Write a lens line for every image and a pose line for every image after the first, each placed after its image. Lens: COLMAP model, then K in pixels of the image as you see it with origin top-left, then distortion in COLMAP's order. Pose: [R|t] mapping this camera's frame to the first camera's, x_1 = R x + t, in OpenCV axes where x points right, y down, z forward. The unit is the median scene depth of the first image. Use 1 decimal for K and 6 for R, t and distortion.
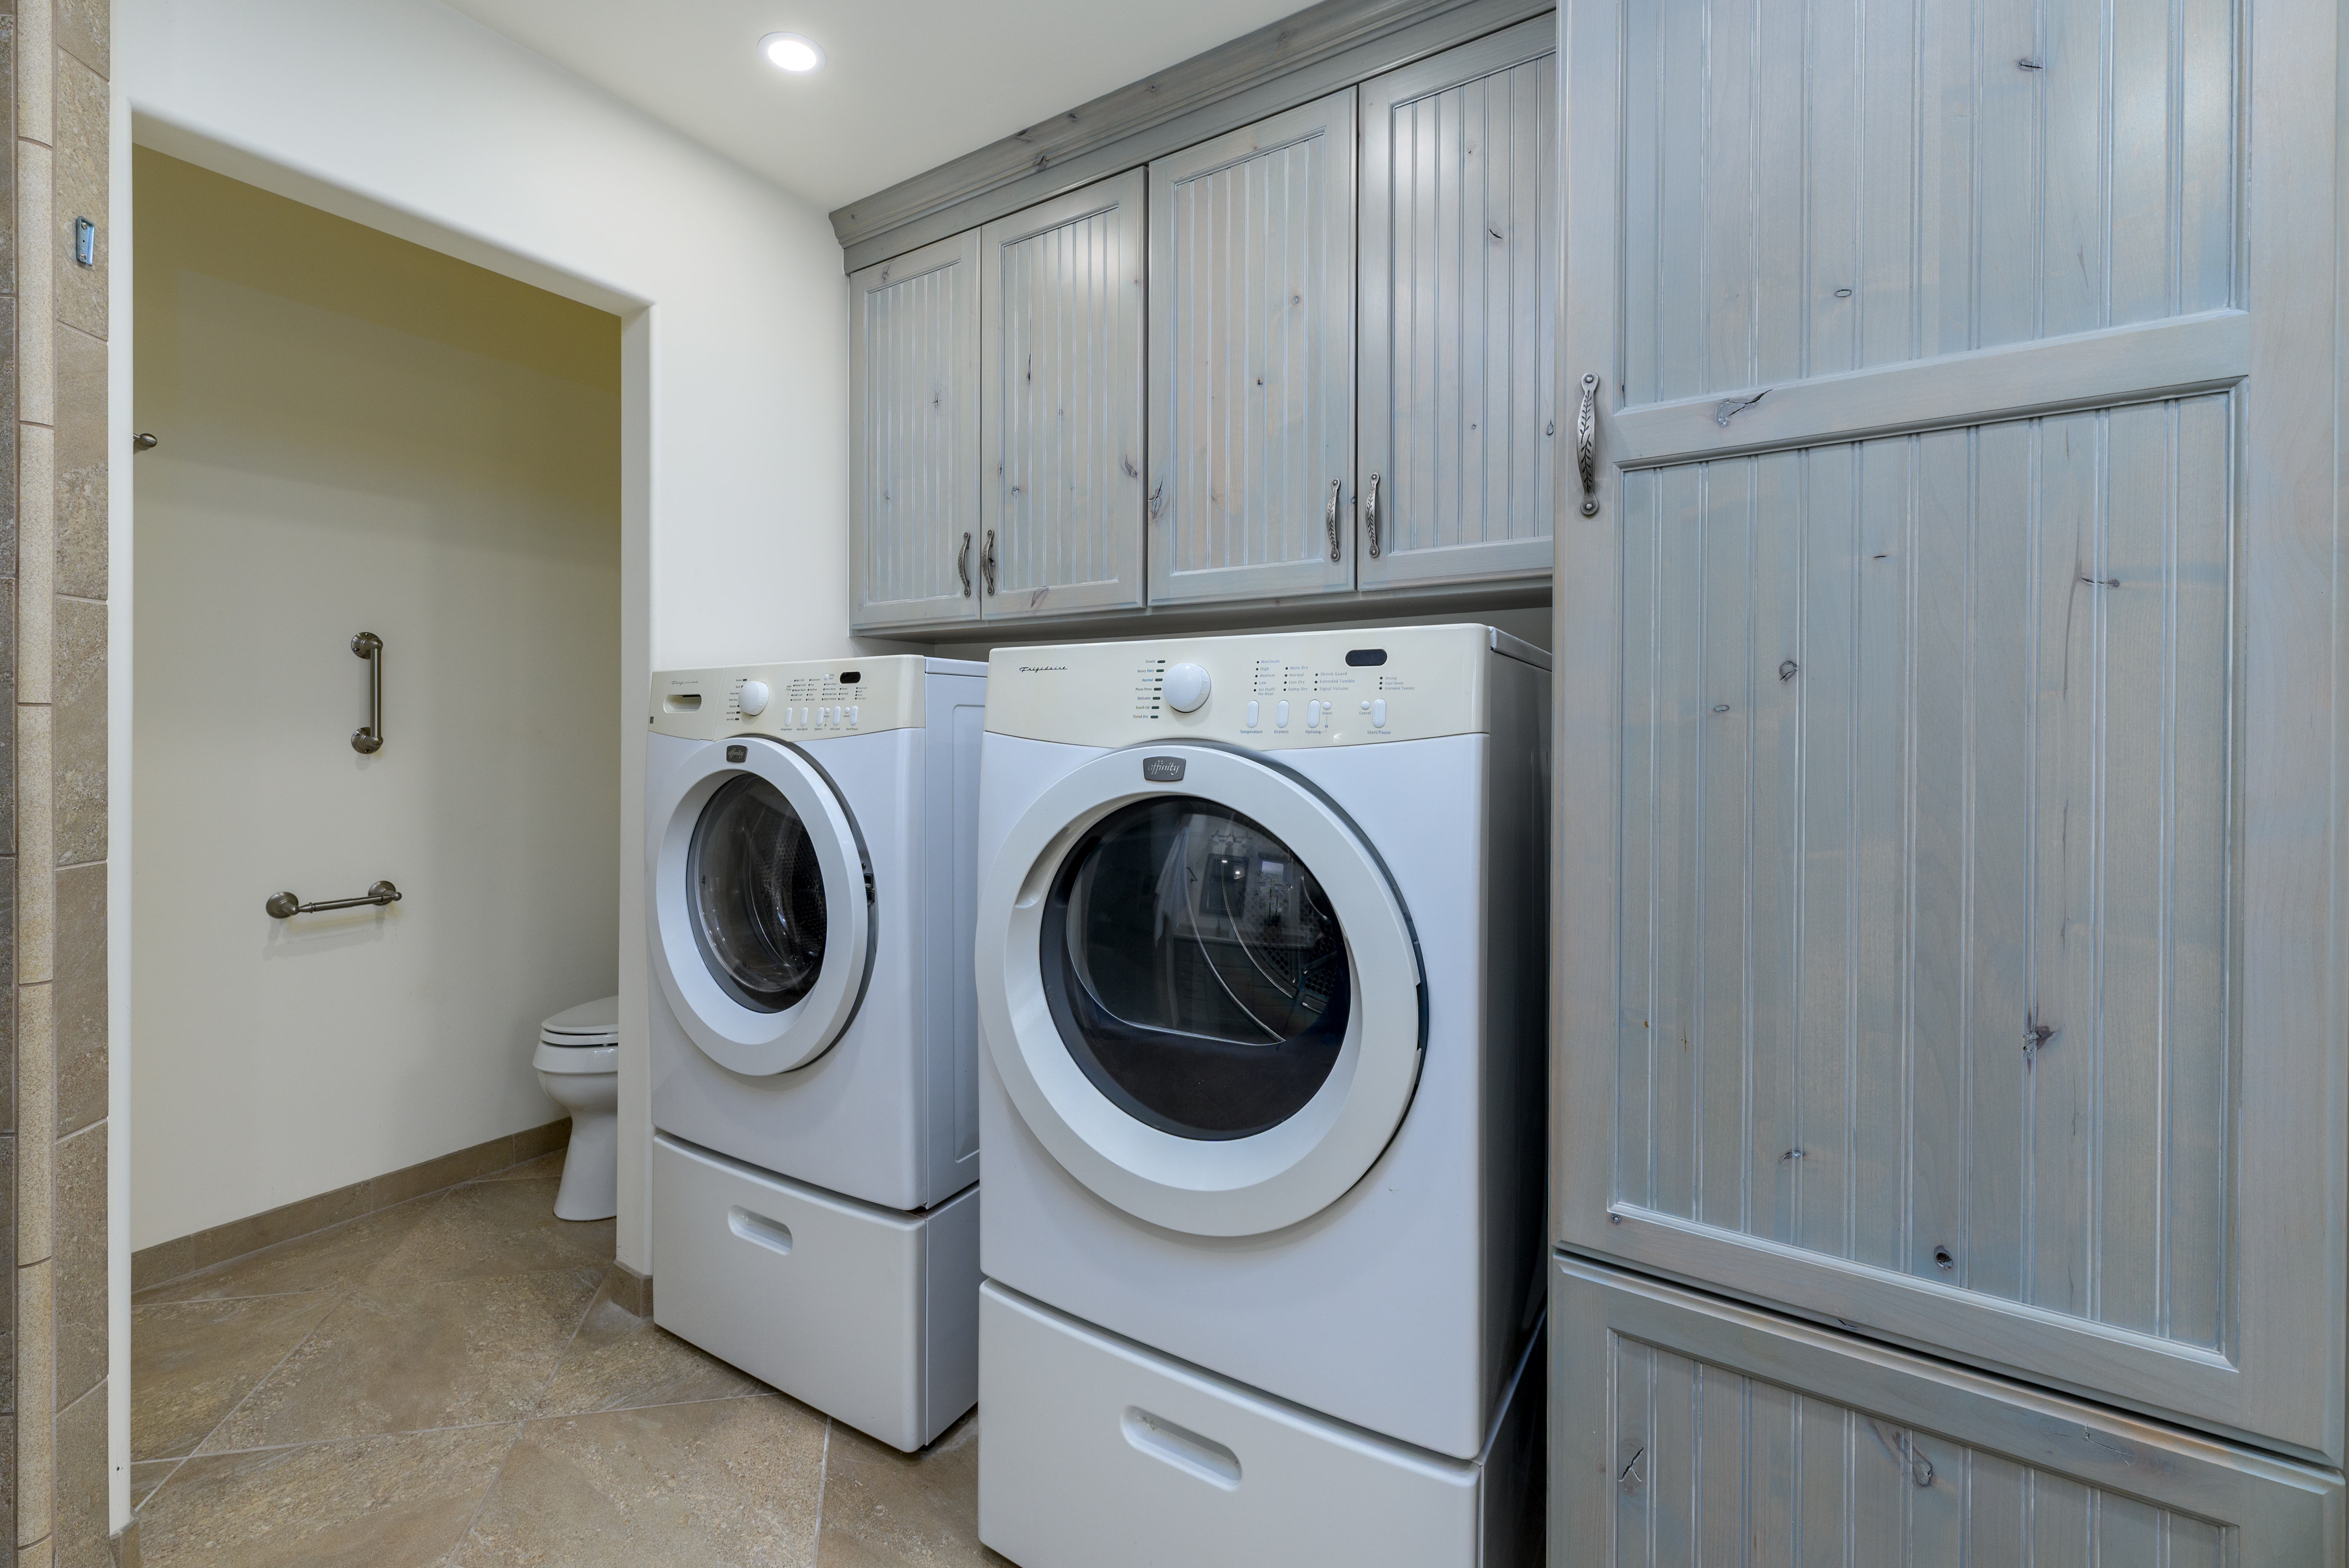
lens RADIAL K [[993.9, 0, 1119.1], [0, 993.9, 742.2], [0, 0, 1]] dist [0.002271, 0.000604]
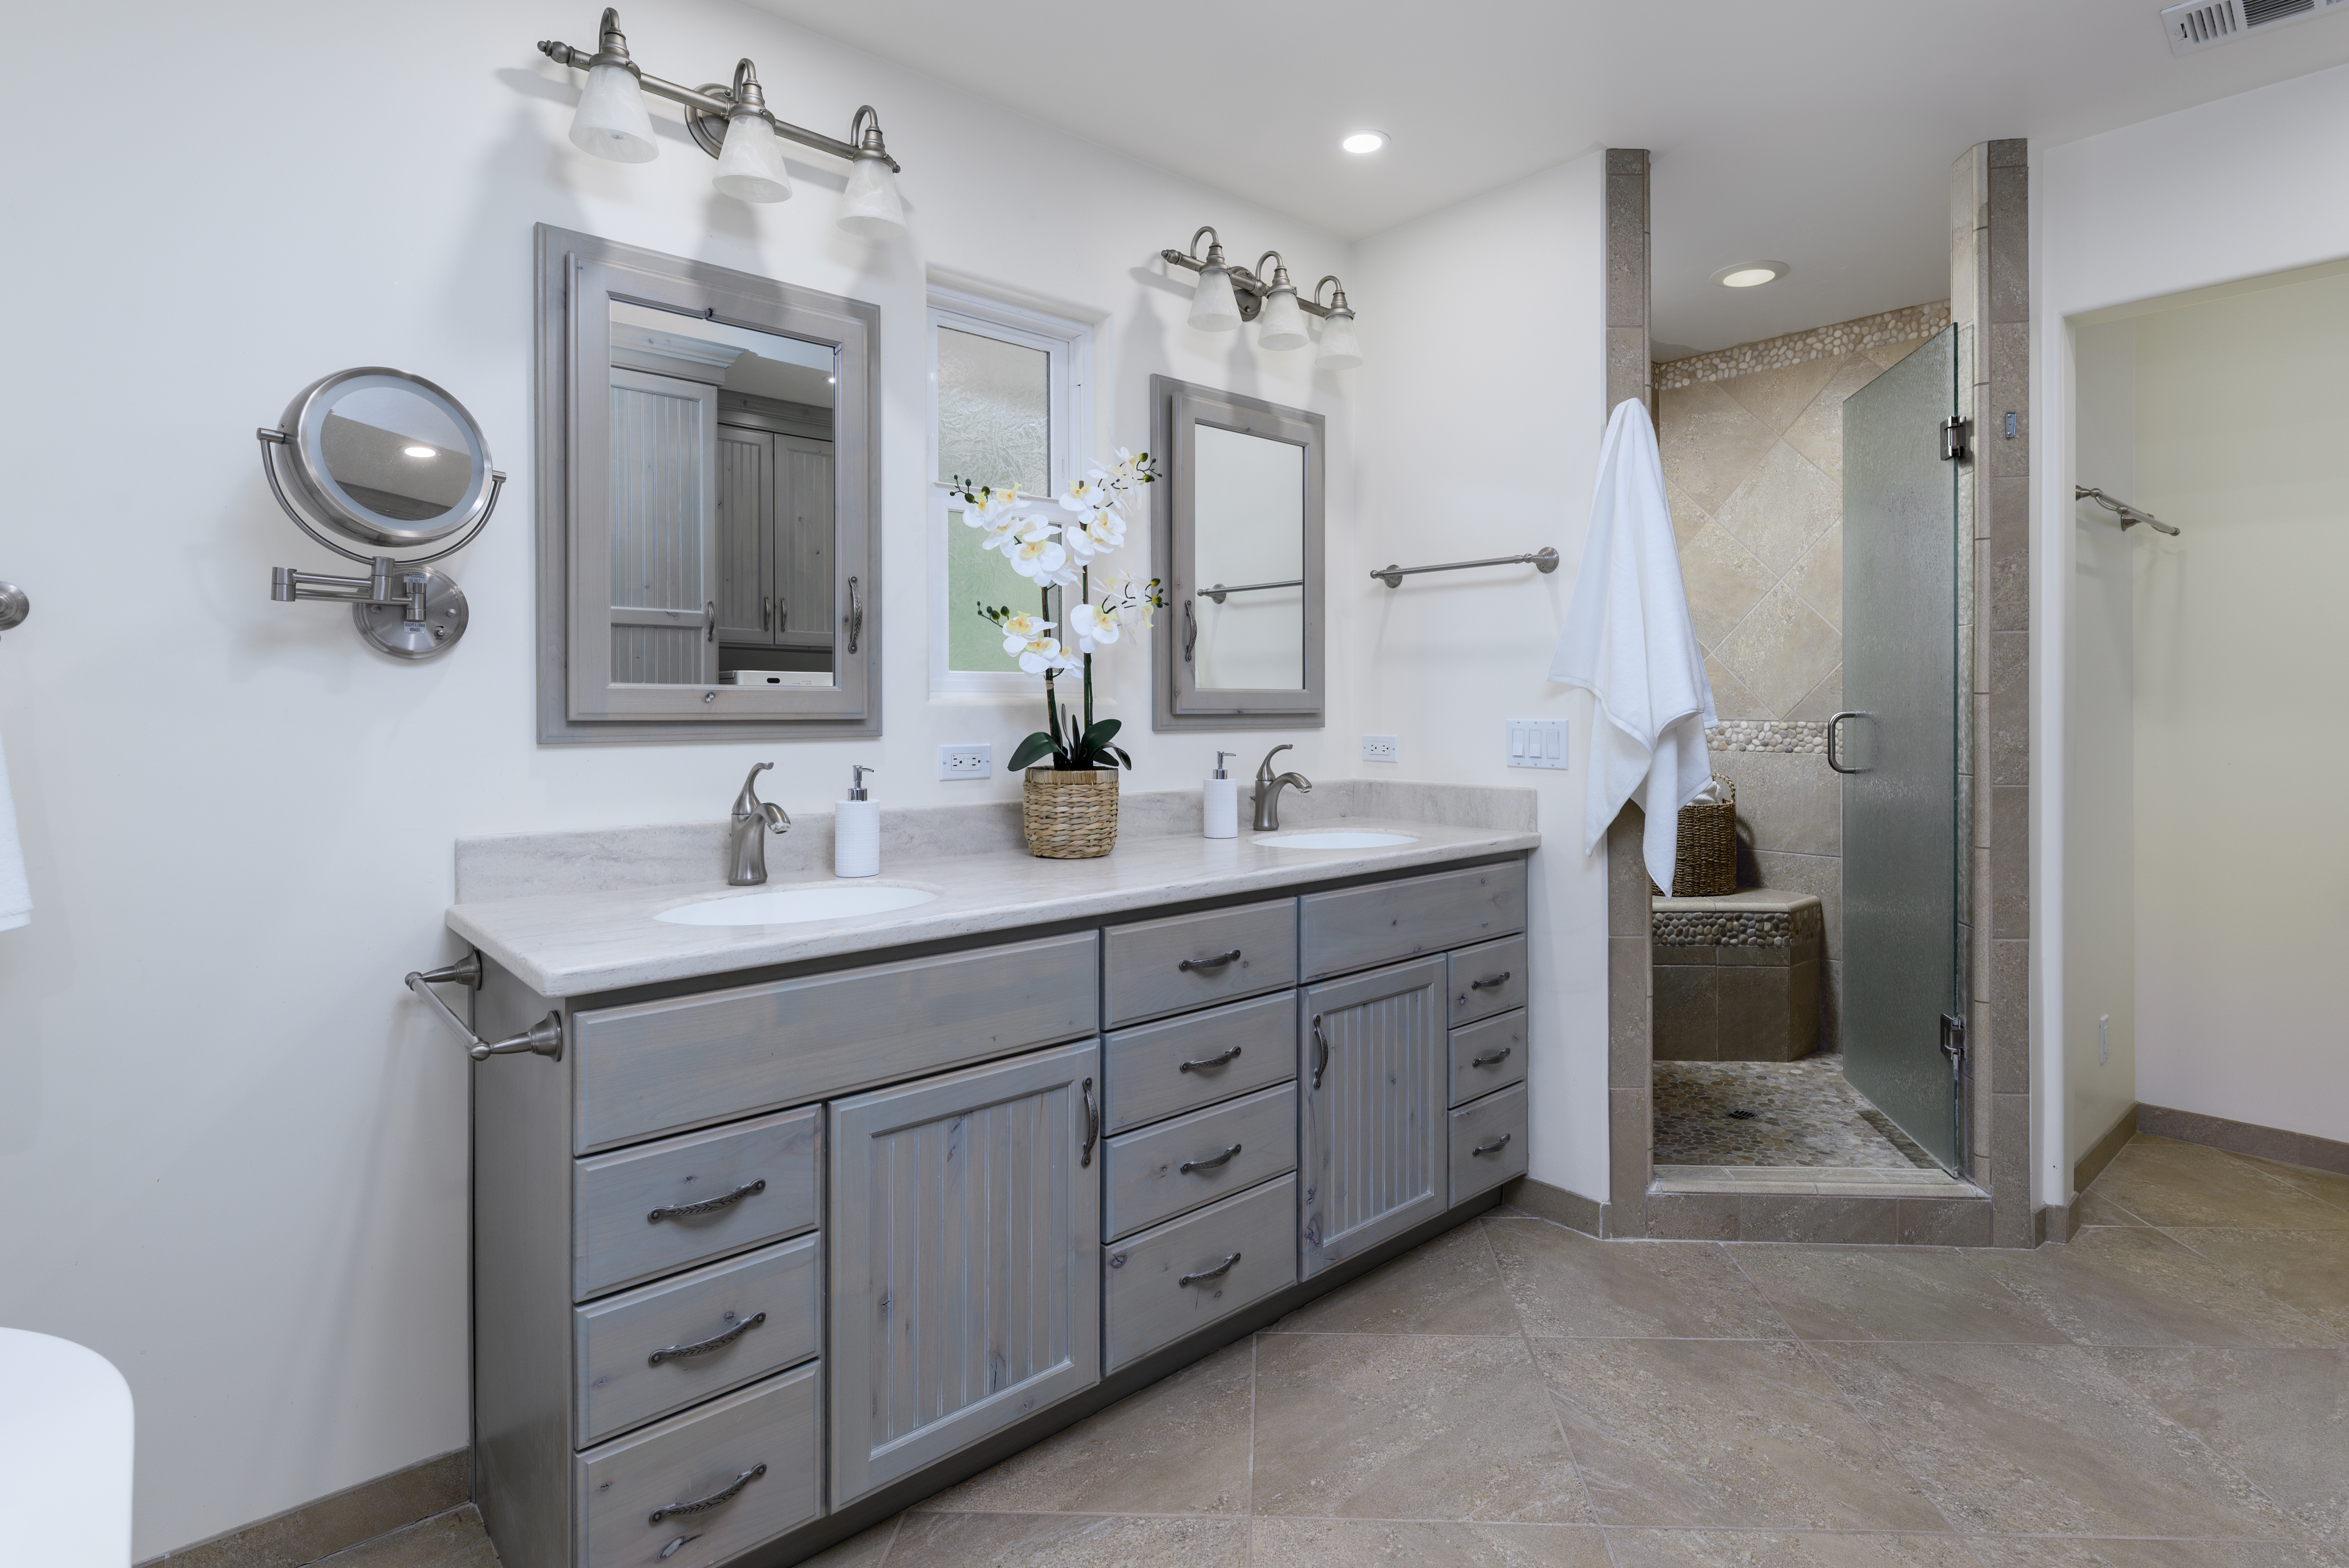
lens RADIAL K [[1163.8, 0, 1180.0], [0, 1163.8, 715.1], [0, 0, 1]] dist [0.001550, 0.000247]
pose [[-0.250775, 0.002282, -0.968043, 0.995800], [-0.002359, 0.999993, 0.002968, -0.000930], [0.968043, 0.003028, -0.250768, 0.089952]]
